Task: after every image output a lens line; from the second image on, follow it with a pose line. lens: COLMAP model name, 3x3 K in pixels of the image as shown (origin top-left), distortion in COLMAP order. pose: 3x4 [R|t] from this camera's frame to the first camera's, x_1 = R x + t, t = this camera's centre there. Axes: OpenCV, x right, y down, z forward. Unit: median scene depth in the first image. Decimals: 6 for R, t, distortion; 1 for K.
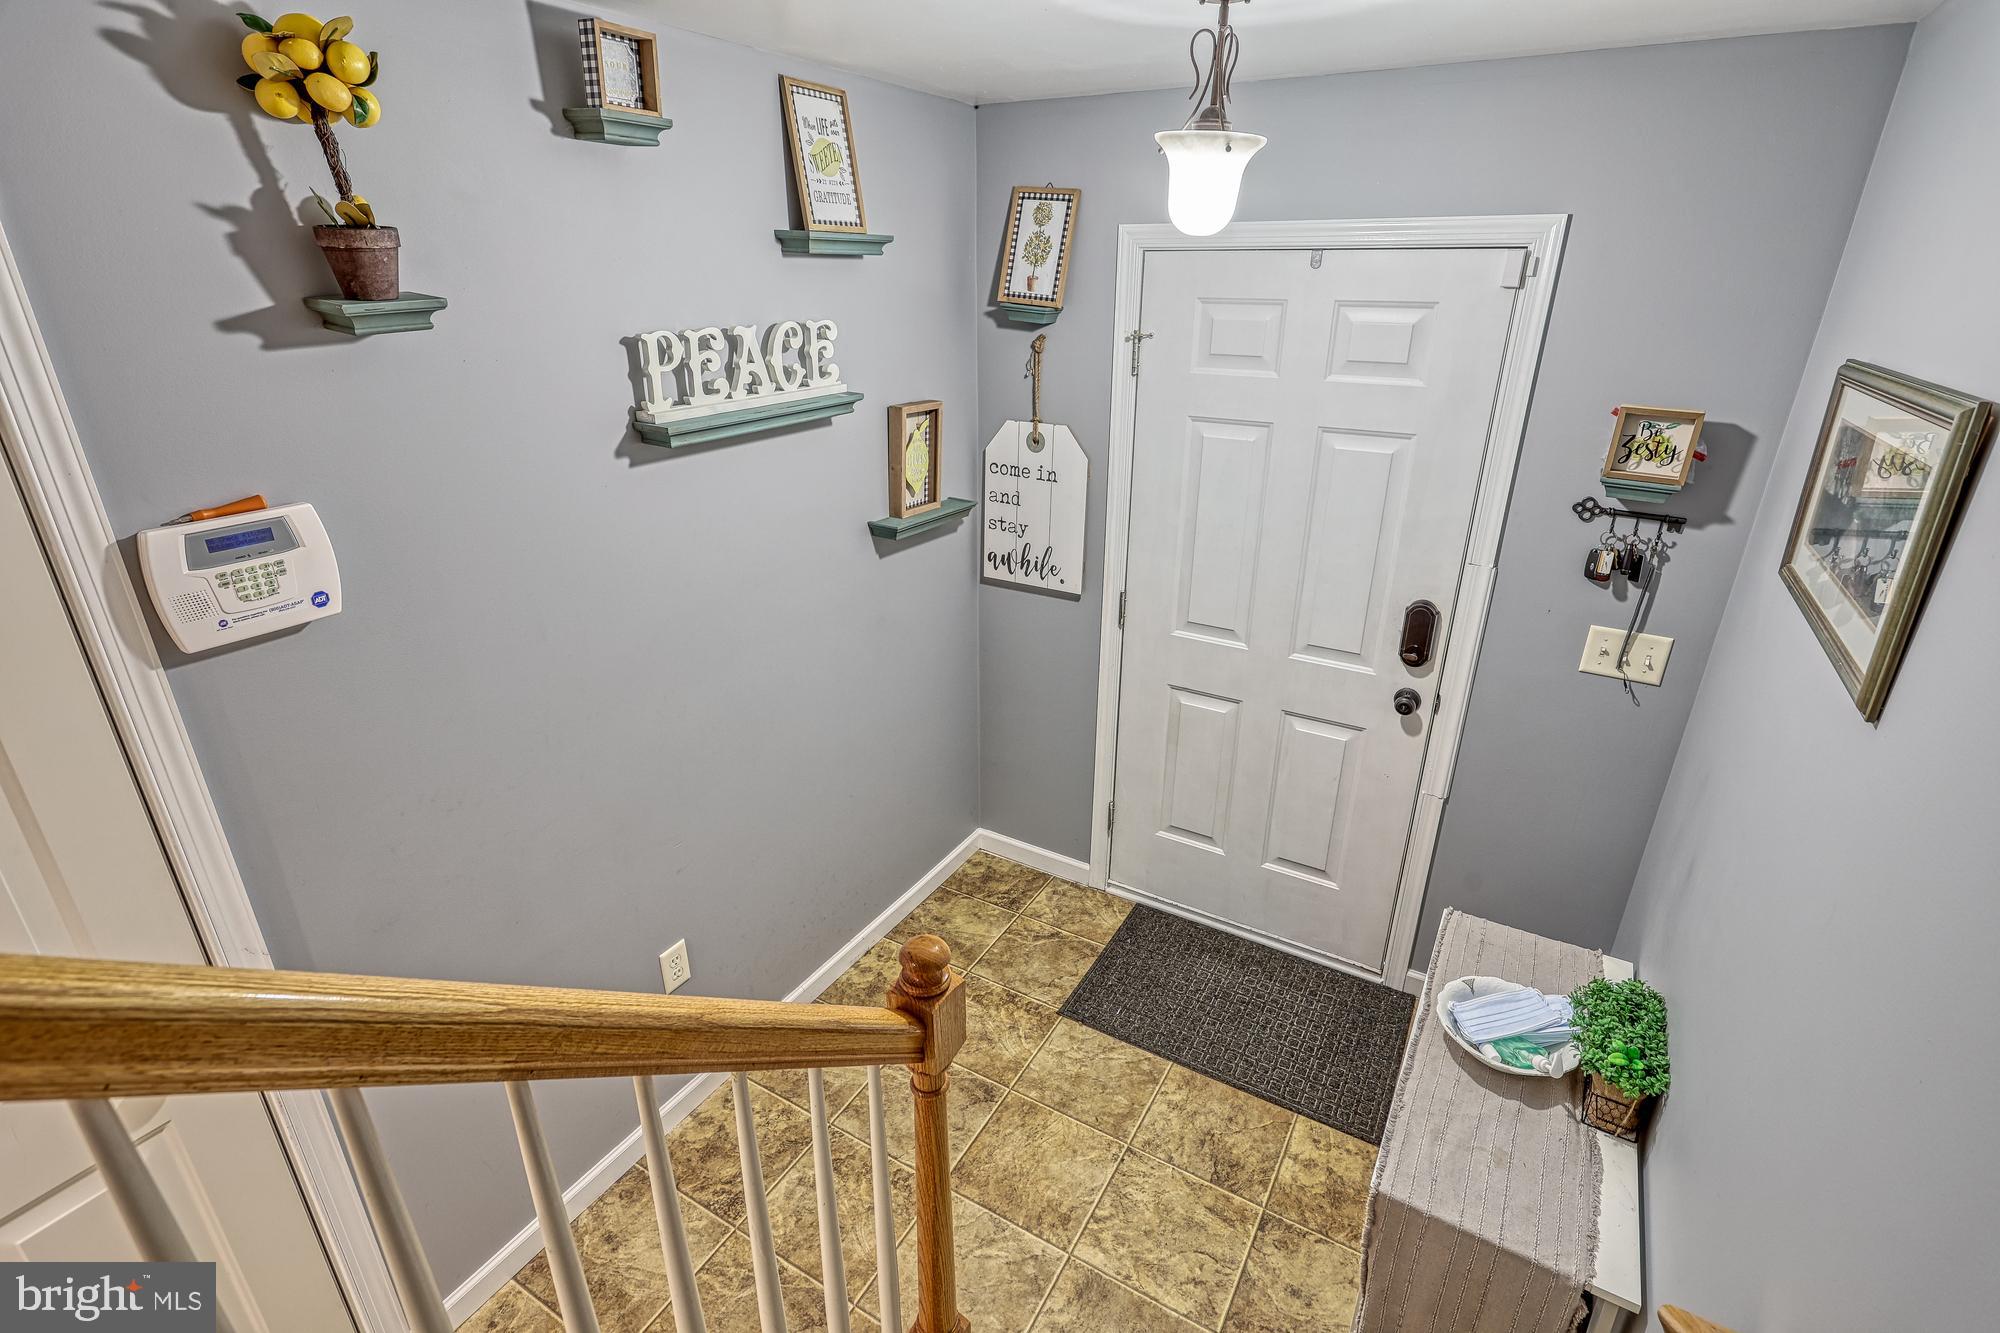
lens RADIAL K [[955.3, 0, 1002.7], [0, 955.3, 668.3], [0, 0, 1]] dist [-0.006369, 0.005239]
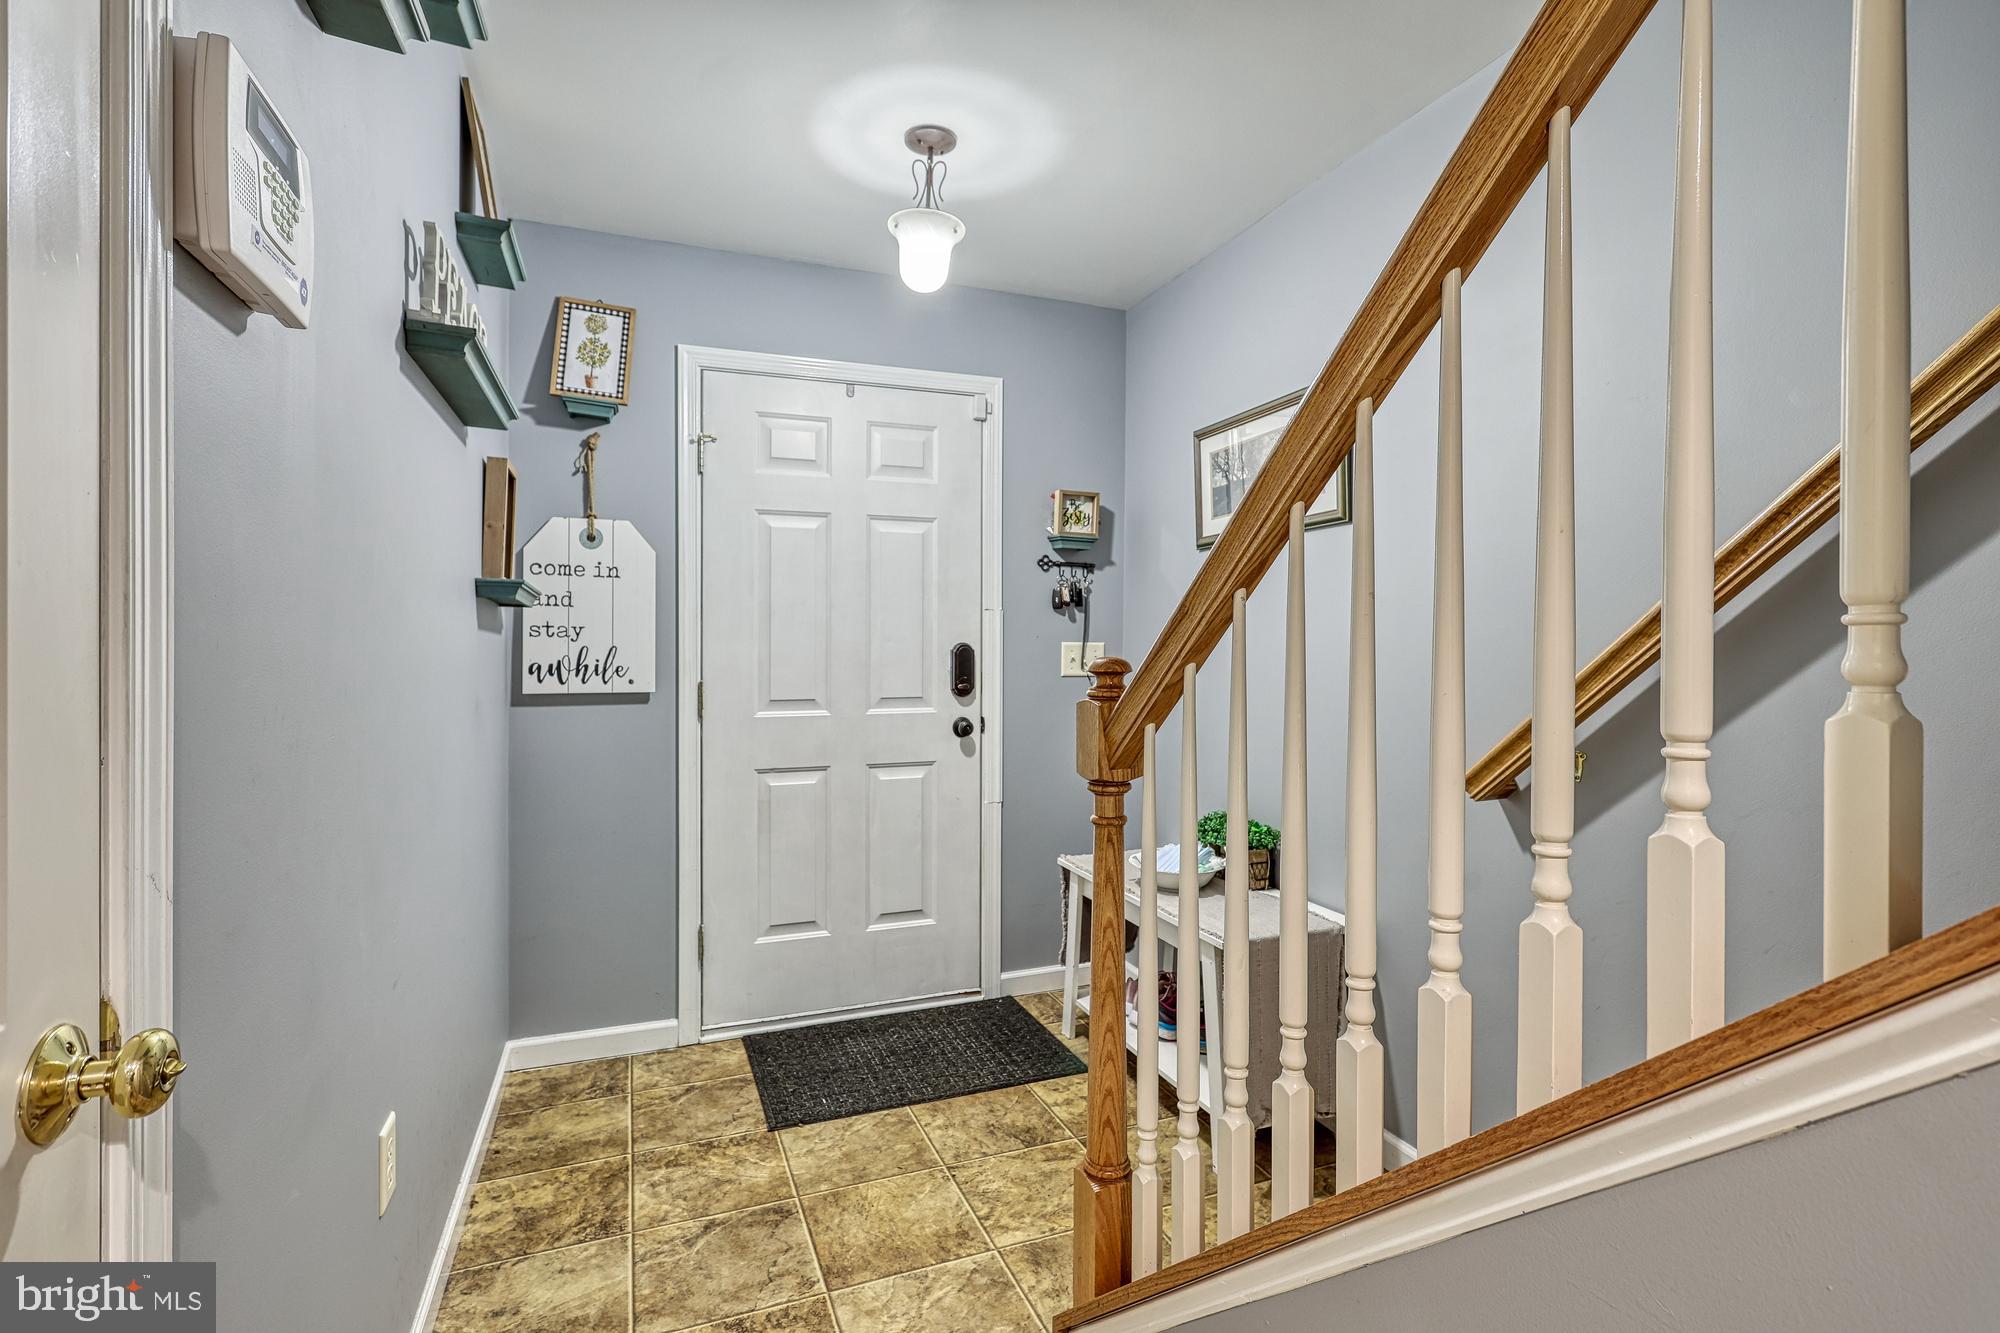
lens RADIAL K [[955.3, 0, 1007.5], [0, 955.3, 656.8], [0, 0, 1]] dist [-0.006369, 0.005239]
pose [[0.609068, -0.011445, 0.793035, -0.517529], [0.312069, 0.922699, -0.226359, 0.243832], [-0.729142, 0.385350, 0.565559, 0.208666]]
